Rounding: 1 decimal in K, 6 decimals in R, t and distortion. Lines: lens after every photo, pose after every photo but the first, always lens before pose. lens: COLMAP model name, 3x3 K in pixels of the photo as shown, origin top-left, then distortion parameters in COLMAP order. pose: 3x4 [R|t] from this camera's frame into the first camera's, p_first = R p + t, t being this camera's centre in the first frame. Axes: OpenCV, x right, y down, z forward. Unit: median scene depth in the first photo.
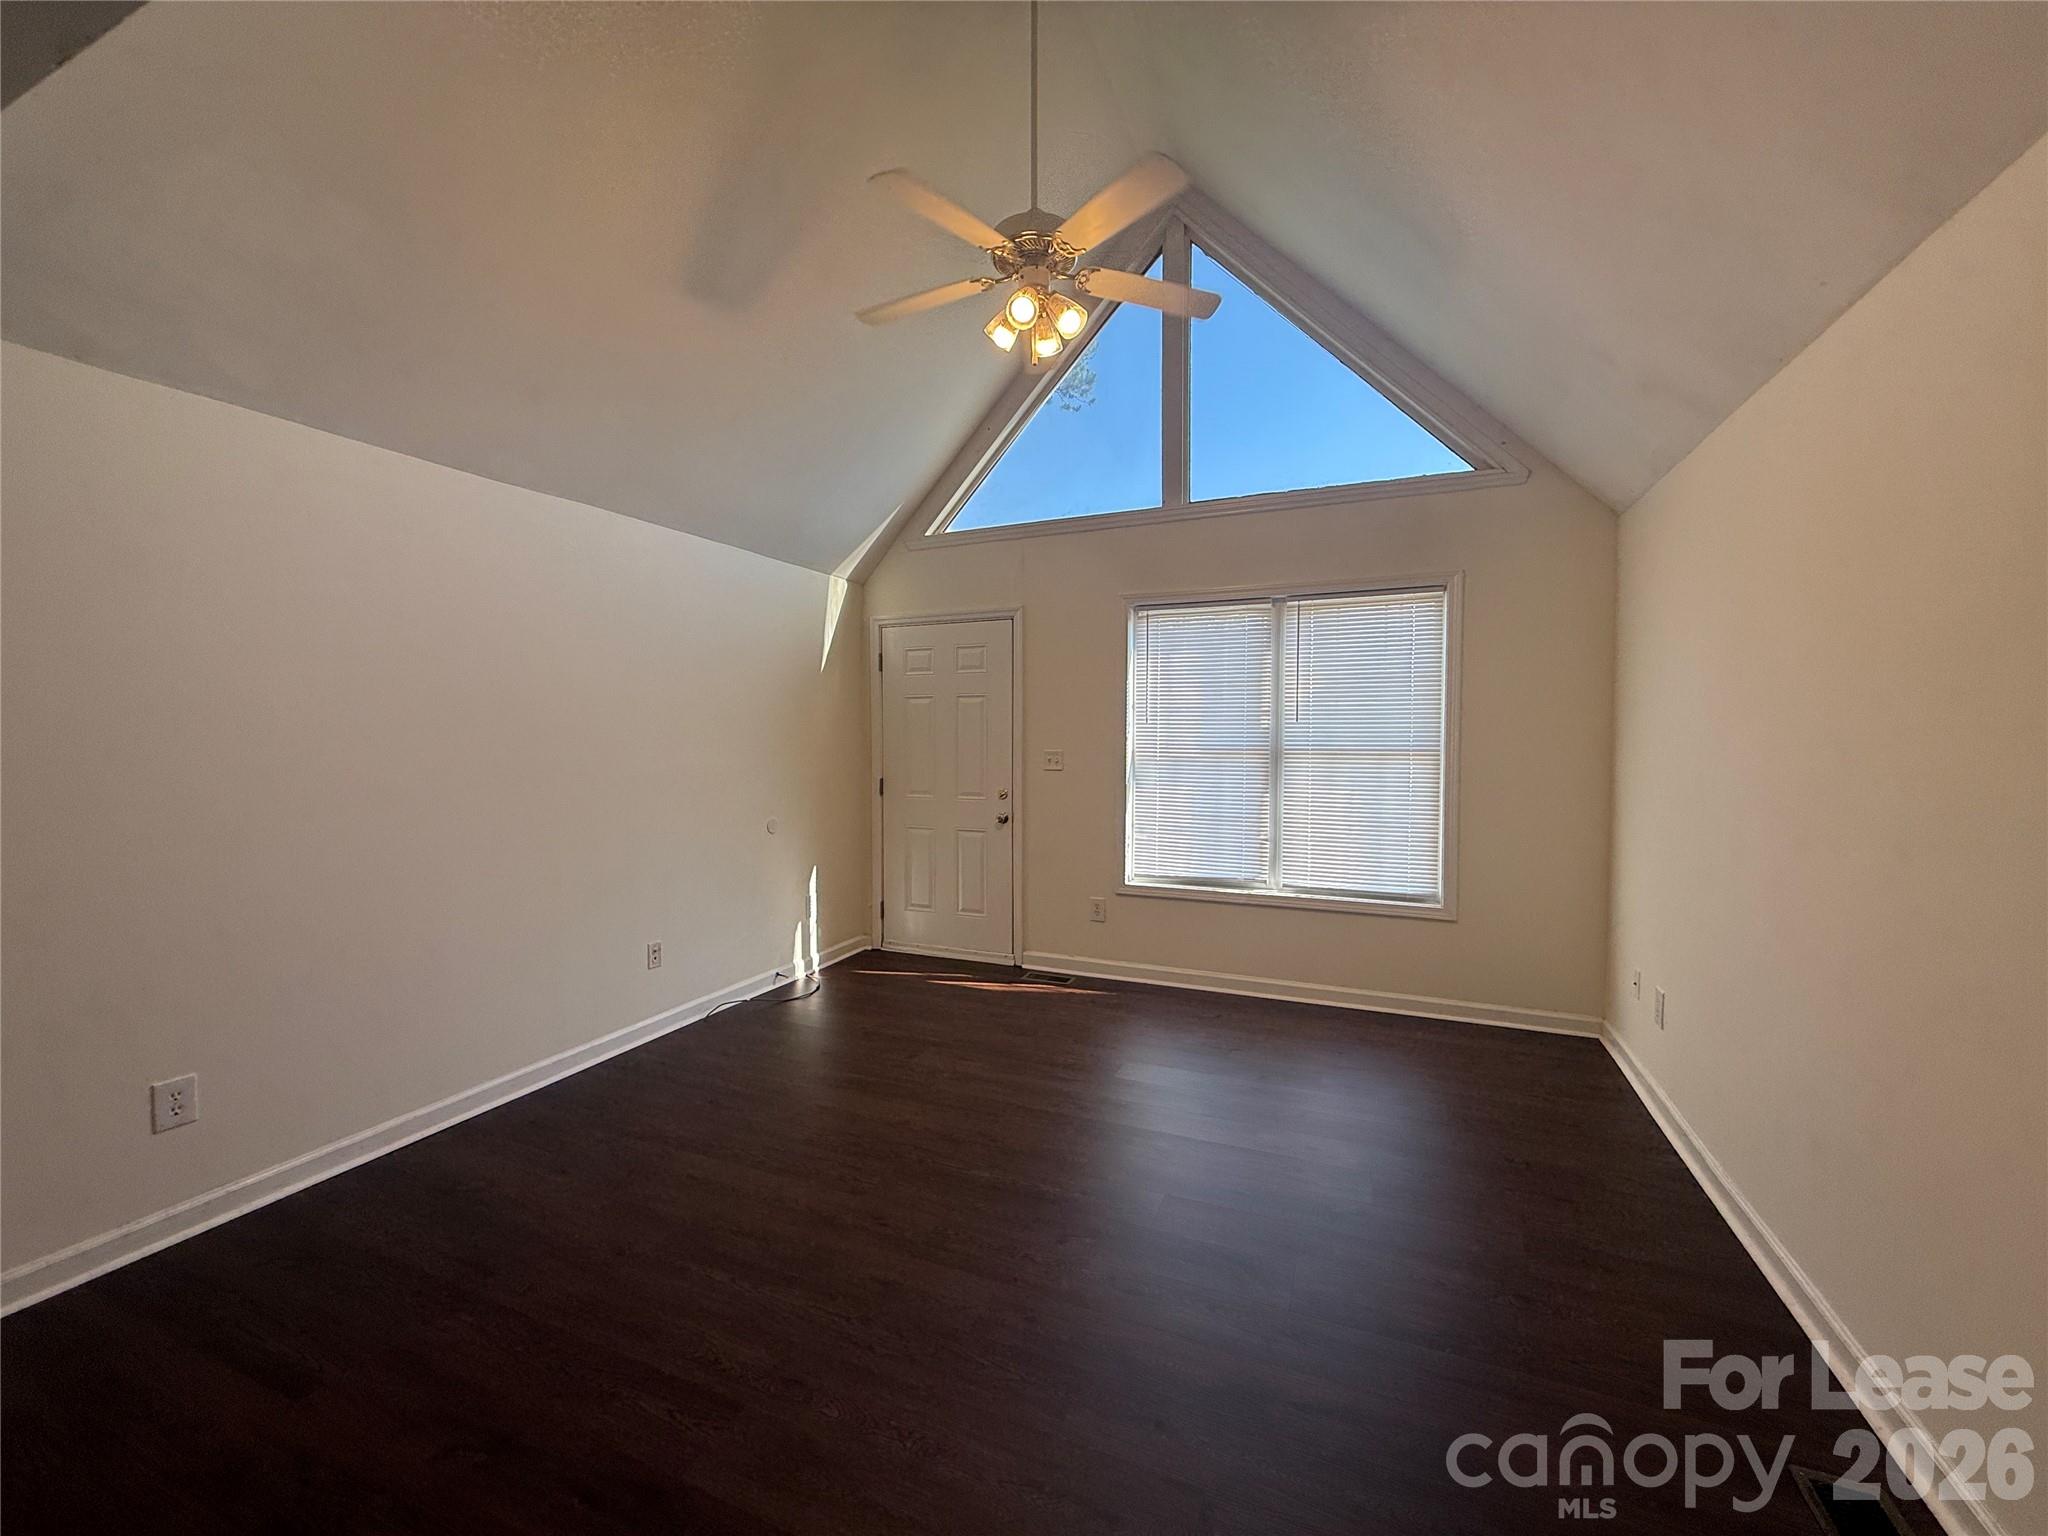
lens RADIAL K [[813.3, 0, 1030.1], [0, 813.3, 759.4], [0, 0, 1]] dist [-0.003256, 0.000184]
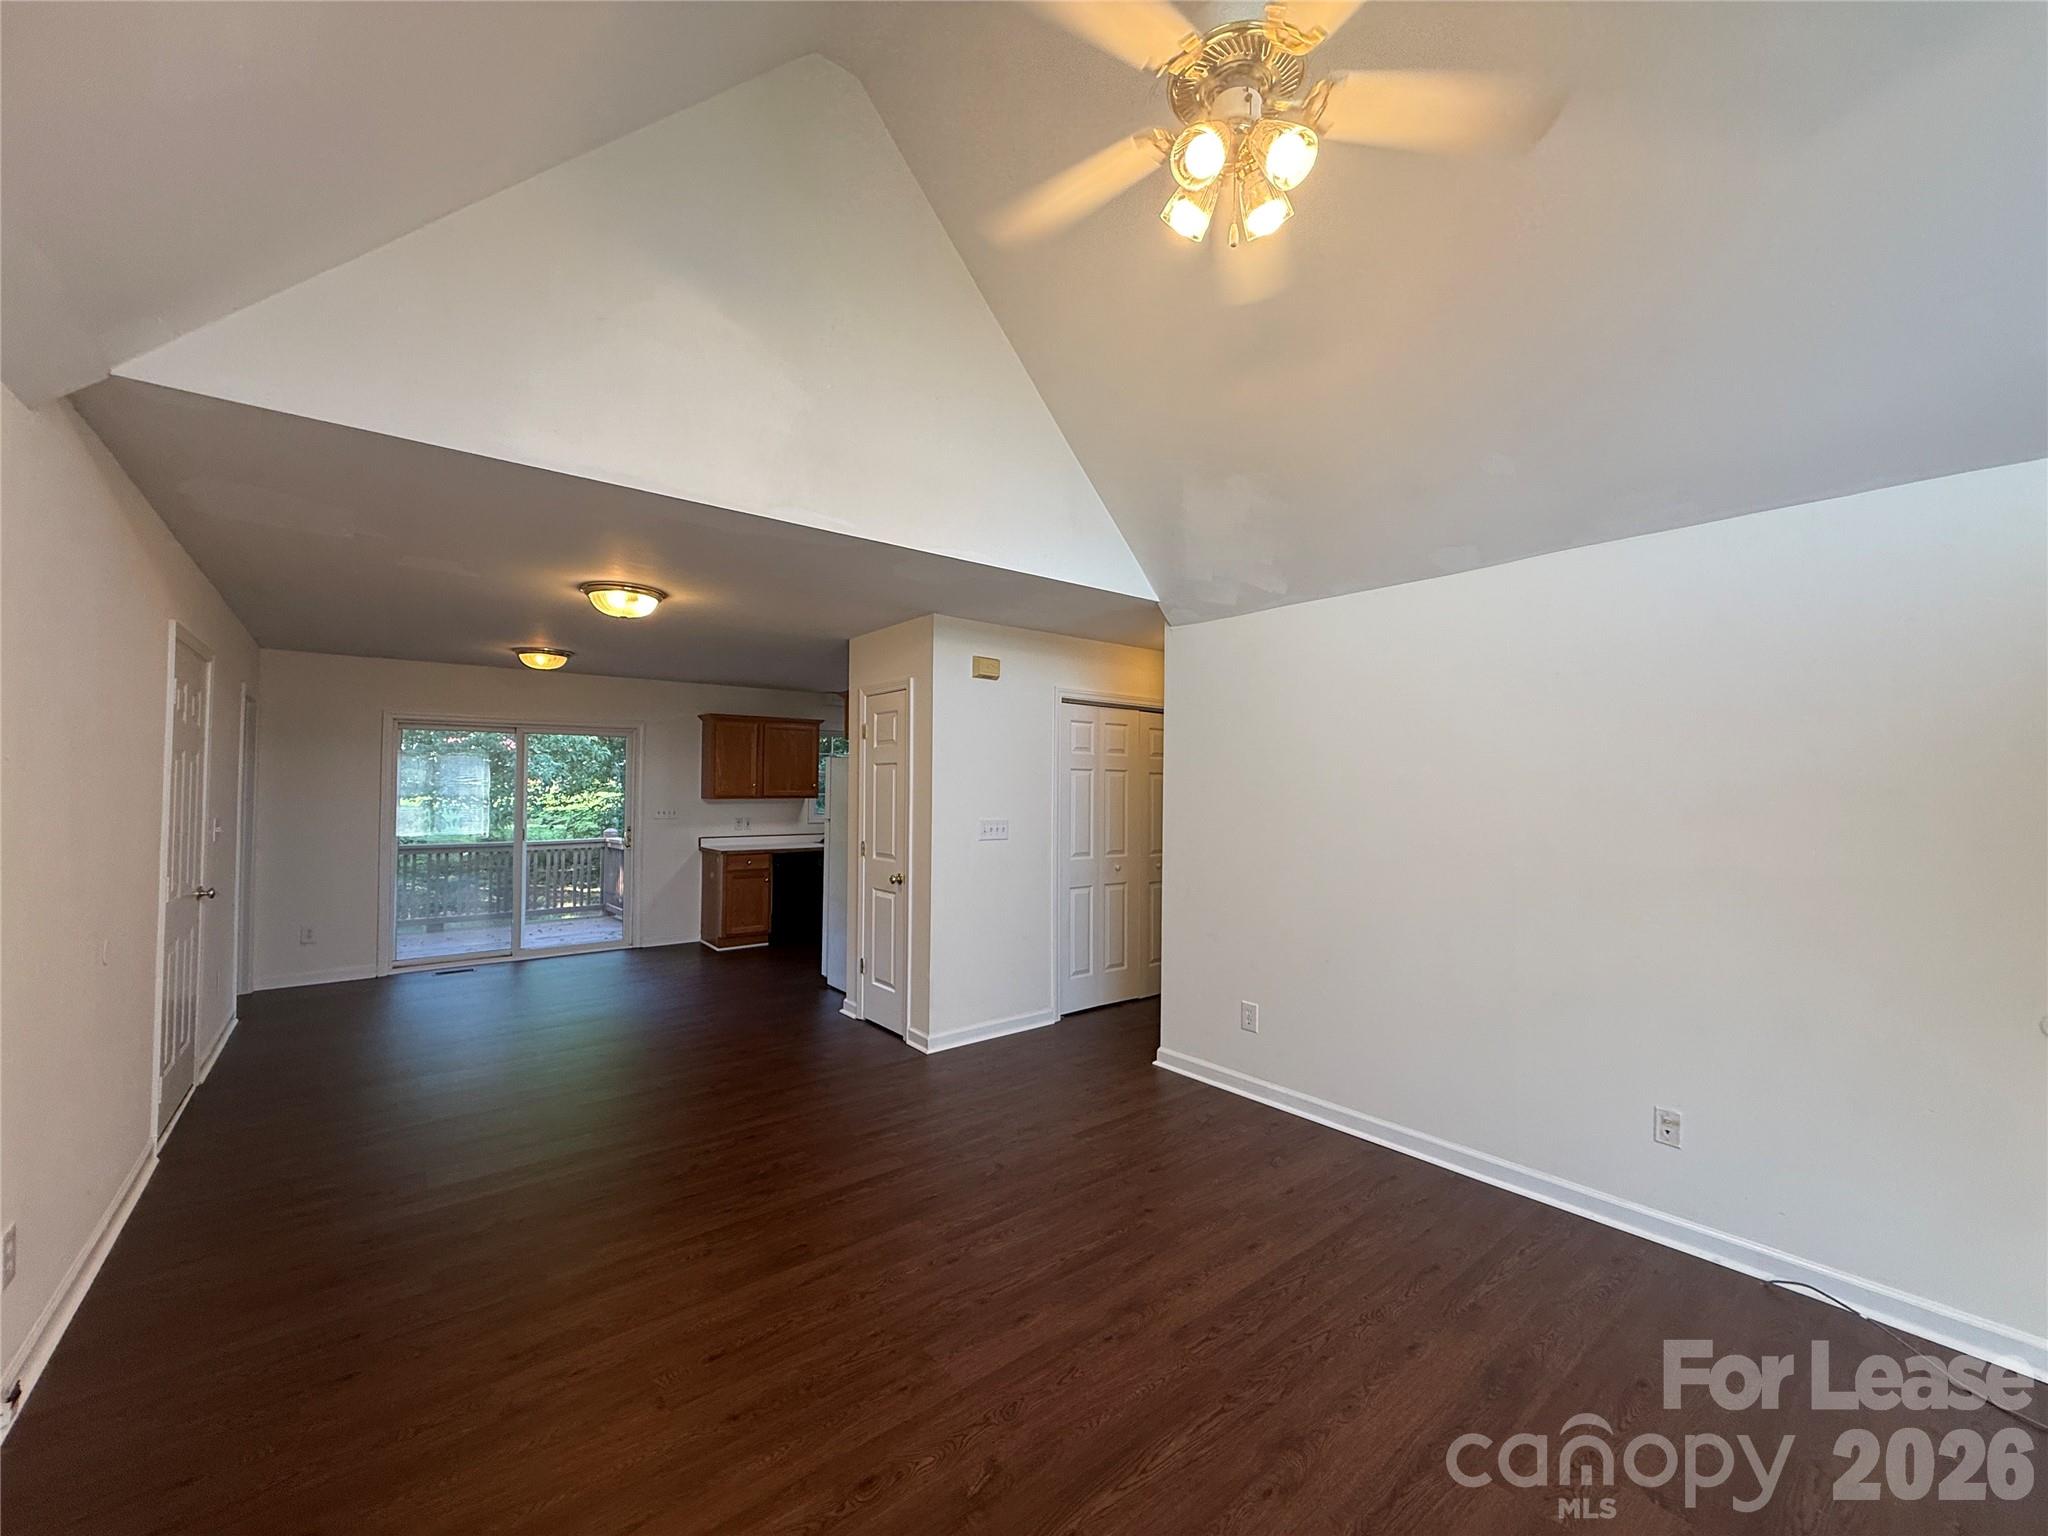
lens RADIAL K [[813.3, 0, 1032.0], [0, 813.3, 776.0], [0, 0, 1]] dist [-0.003256, 0.000184]
pose [[-0.464743, -0.012698, -0.885355, 0.373134], [-0.033807, 0.999423, 0.003412, -0.045039], [0.884800, 0.031516, -0.464904, 0.707822]]
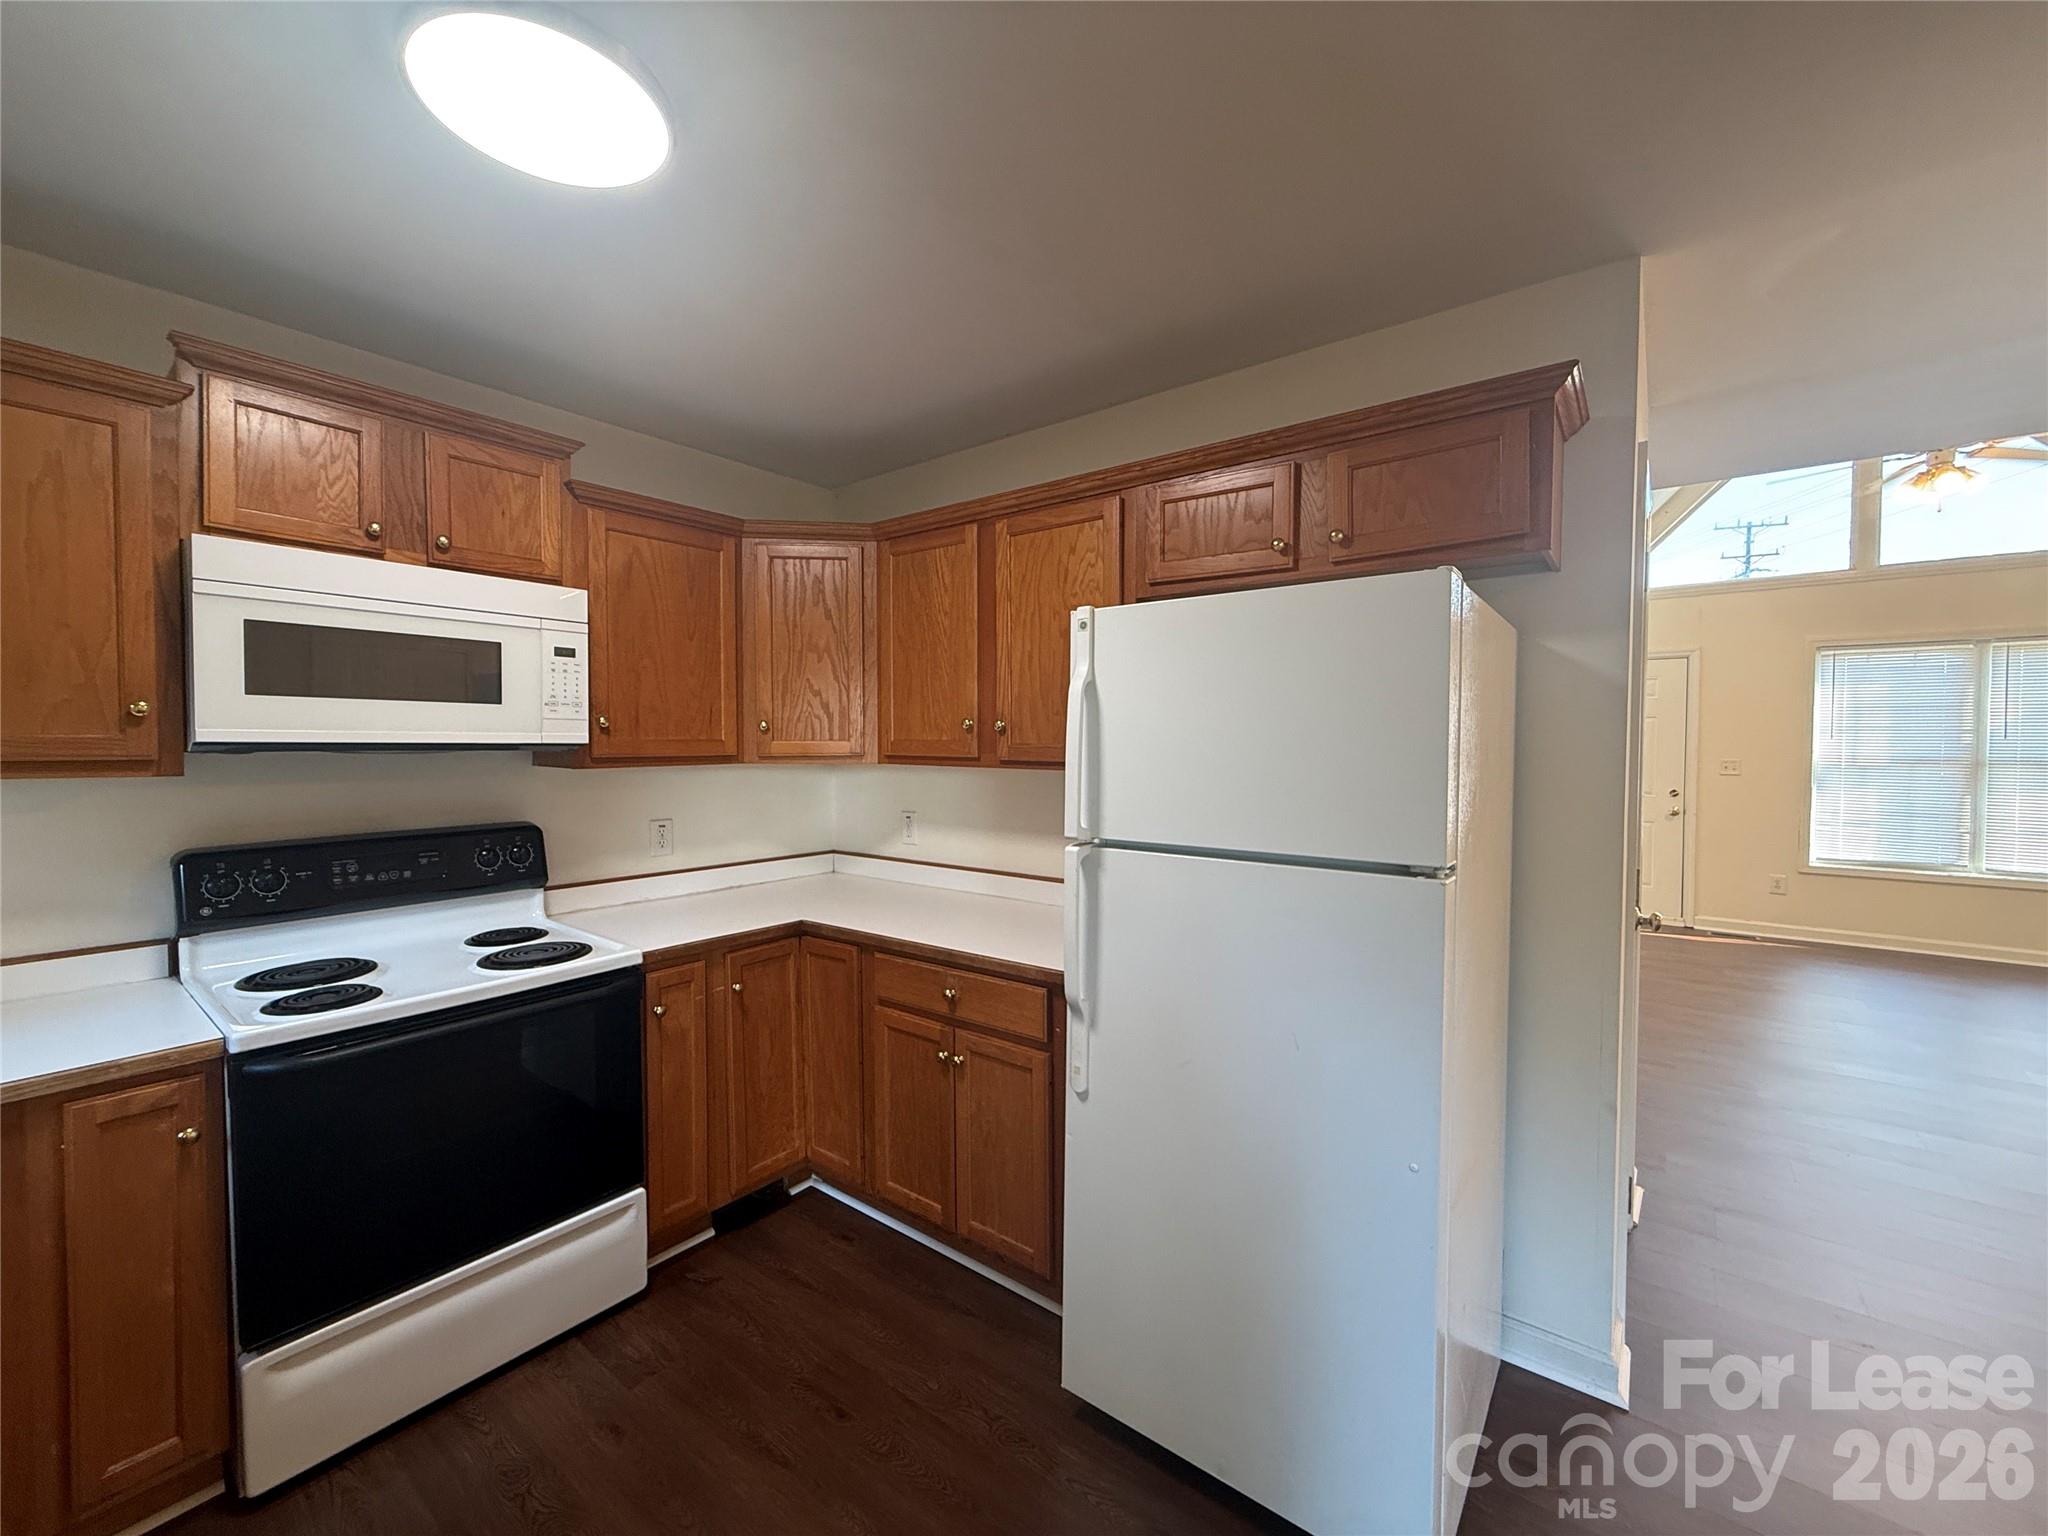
lens RADIAL K [[813.3, 0, 1015.8], [0, 813.3, 763.9], [0, 0, 1]] dist [-0.003256, 0.000184]
pose [[0.965480, 0.009264, -0.260314, -0.785669], [-0.010219, 0.999945, -0.002319, 0.010636], [0.260278, 0.004899, 0.965521, -0.576455]]
